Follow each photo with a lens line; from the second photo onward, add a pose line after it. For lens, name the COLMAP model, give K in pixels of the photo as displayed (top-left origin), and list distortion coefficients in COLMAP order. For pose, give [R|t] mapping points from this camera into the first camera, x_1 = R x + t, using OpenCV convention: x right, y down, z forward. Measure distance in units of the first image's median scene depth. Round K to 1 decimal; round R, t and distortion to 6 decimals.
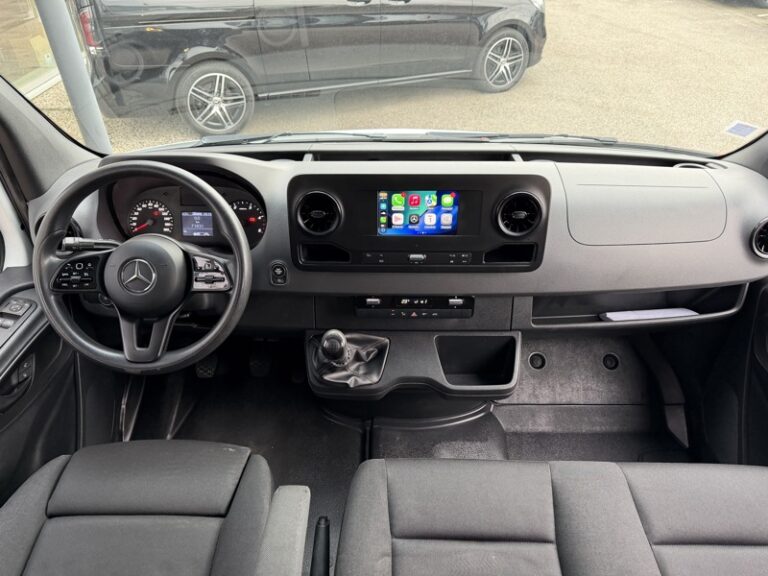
lens RADIAL K [[529.5, 0, 382.3], [0, 529.5, 285.9], [0, 0, 1]] dist [0.086434, -0.115392]
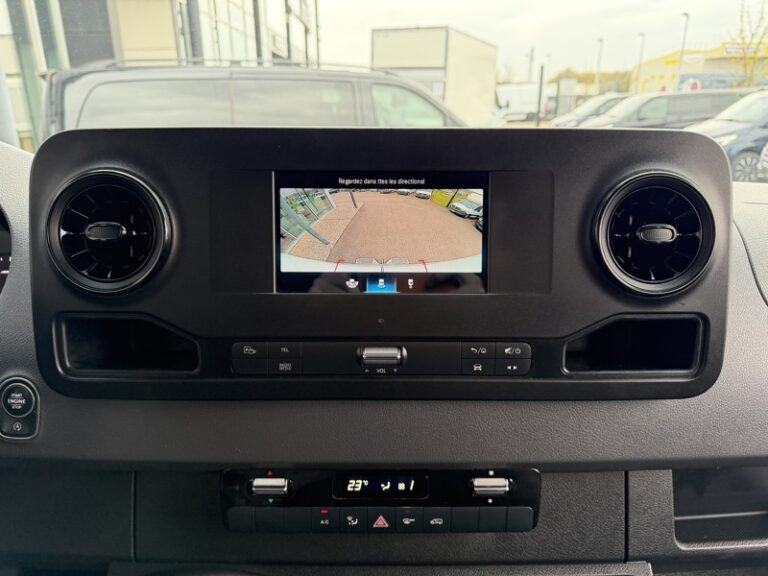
lens RADIAL K [[529.5, 0, 382.3], [0, 529.5, 285.9], [0, 0, 1]] dist [0.086434, -0.115392]
pose [[0.999948, -0.000014, 0.010182, 0.061083], [0.003212, 0.949366, -0.314155, 0.015429], [-0.009661, 0.314171, 0.949317, 0.628339]]
